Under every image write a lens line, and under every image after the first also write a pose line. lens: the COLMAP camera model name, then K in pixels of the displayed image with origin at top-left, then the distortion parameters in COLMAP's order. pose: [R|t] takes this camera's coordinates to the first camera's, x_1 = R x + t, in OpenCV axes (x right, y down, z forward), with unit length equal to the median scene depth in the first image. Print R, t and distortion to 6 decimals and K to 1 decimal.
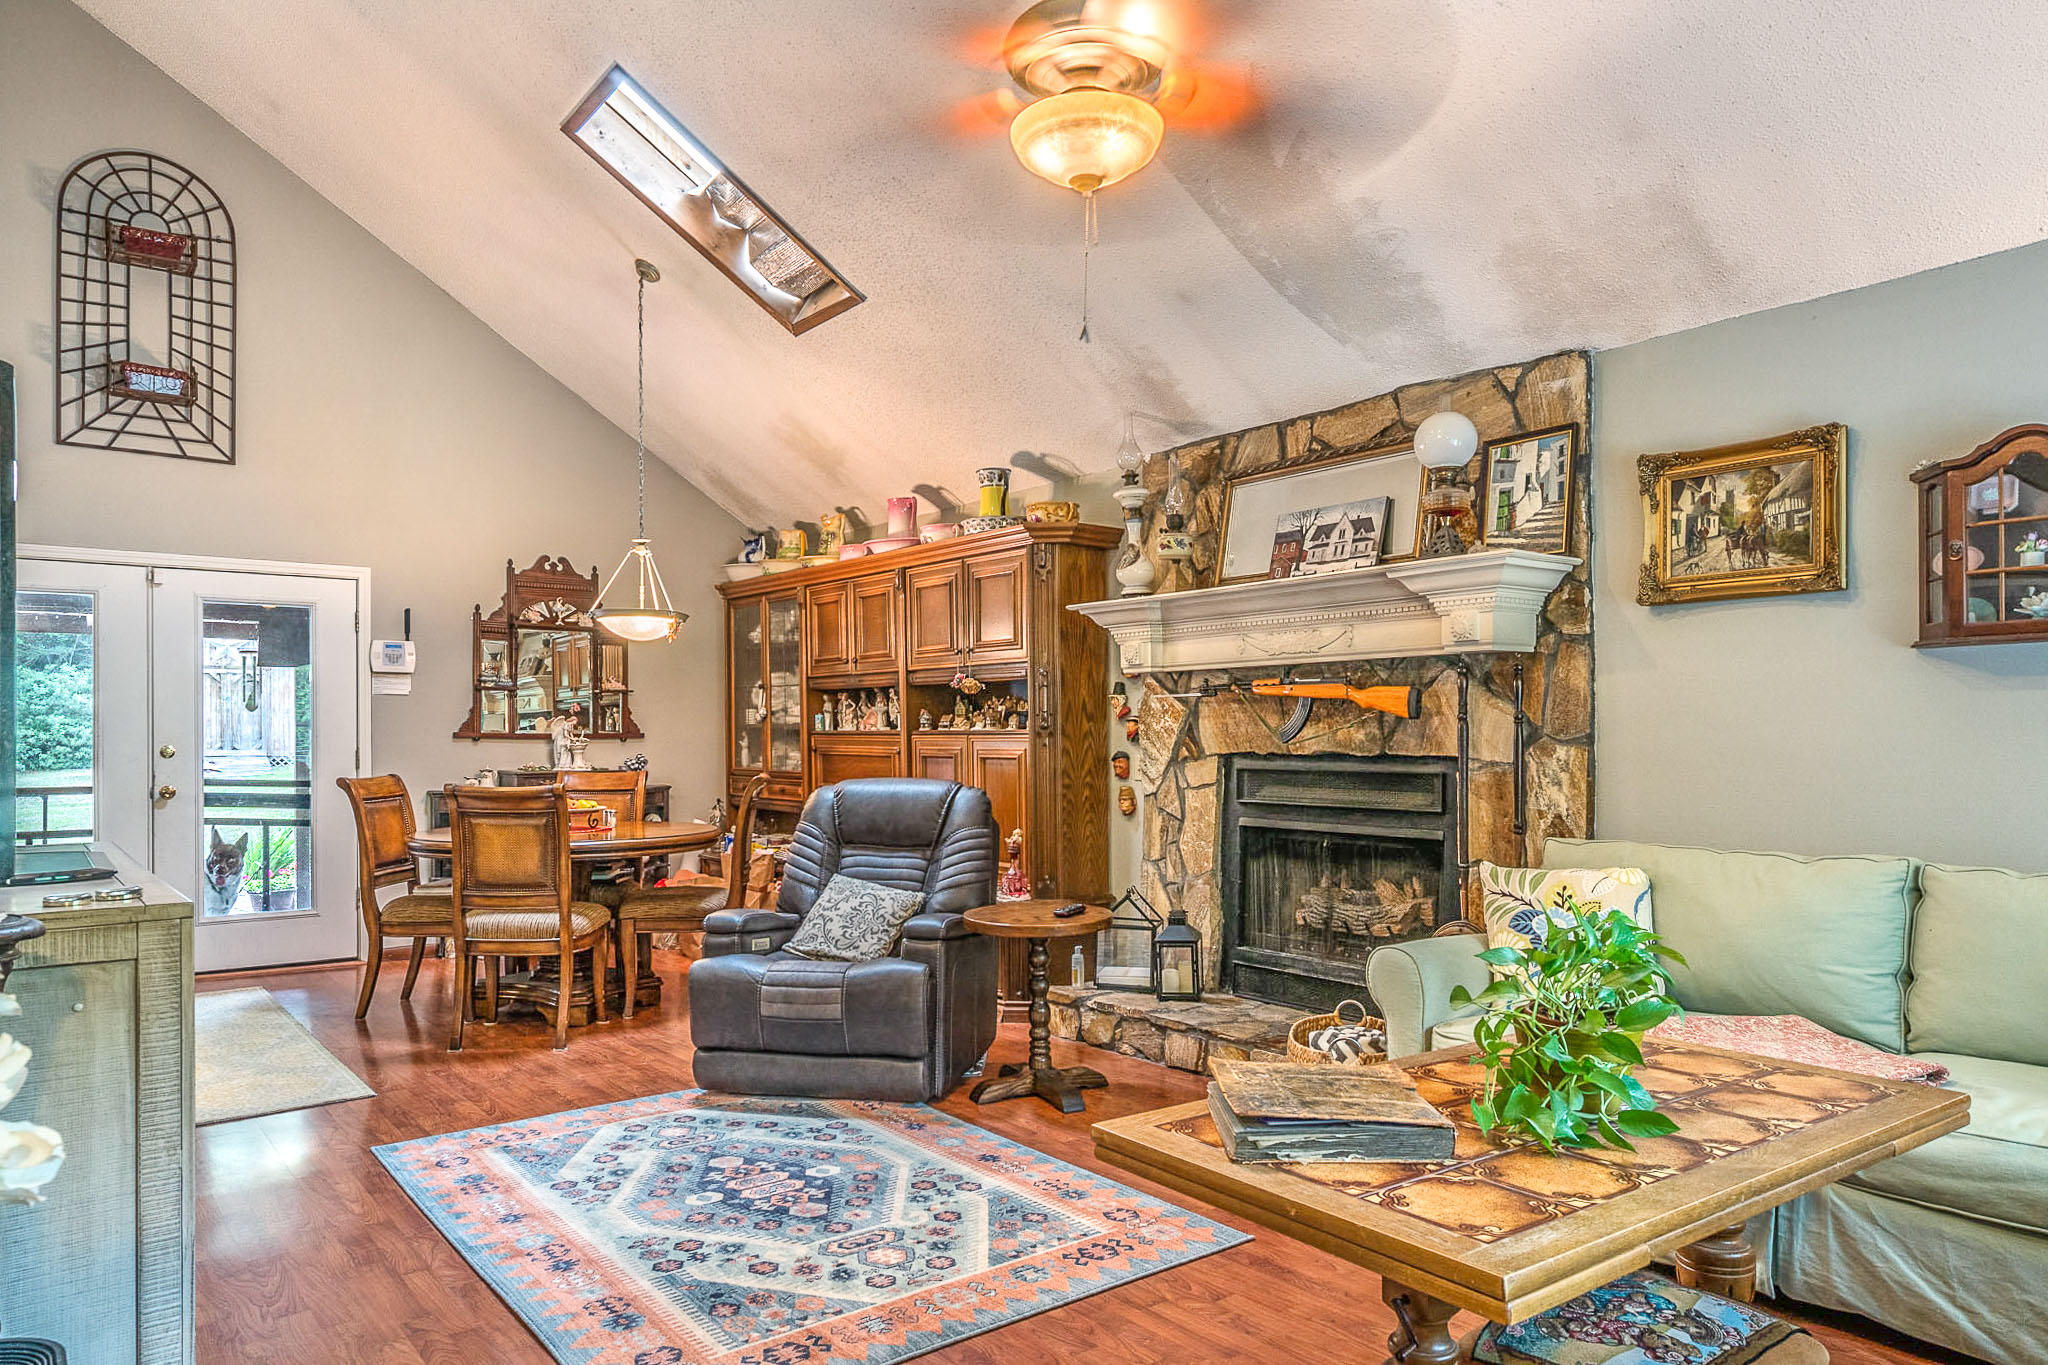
lens RADIAL K [[1327.7, 0, 1002.2], [0, 1327.7, 729.7], [0, 0, 1]] dist [0.022918, -0.002775]
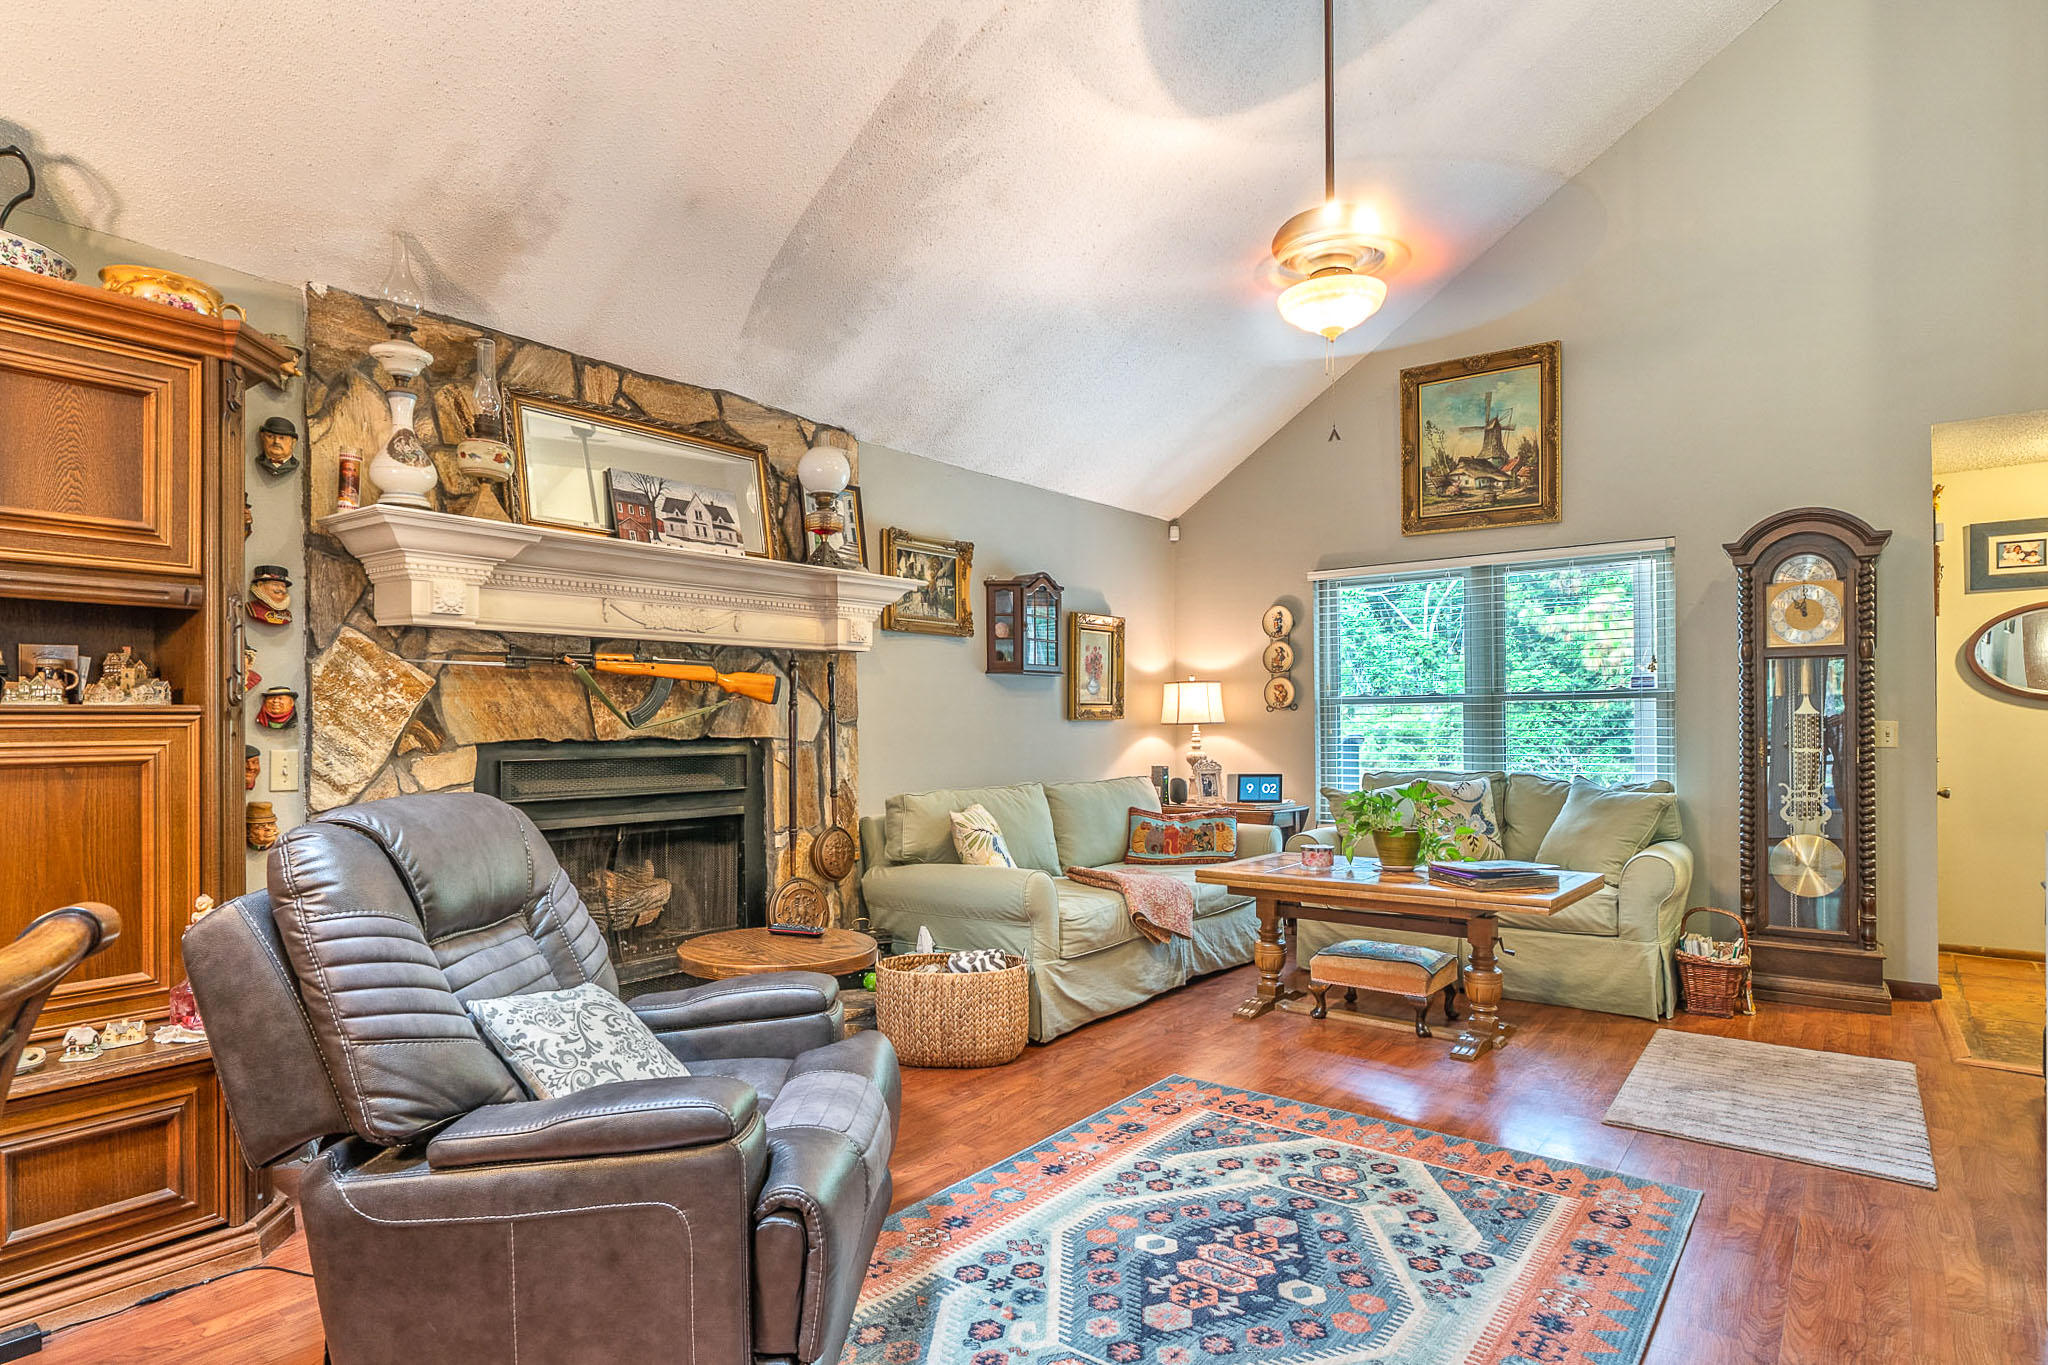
lens RADIAL K [[1080.8, 0, 1056.0], [0, 1080.8, 718.3], [0, 0, 1]] dist [-0.003942, -0.003126]
pose [[-0.269906, 0.011896, 0.962813, -0.664745], [0.004957, 0.999928, -0.010965, 0.015970], [-0.962874, 0.001813, -0.269945, 1.087620]]
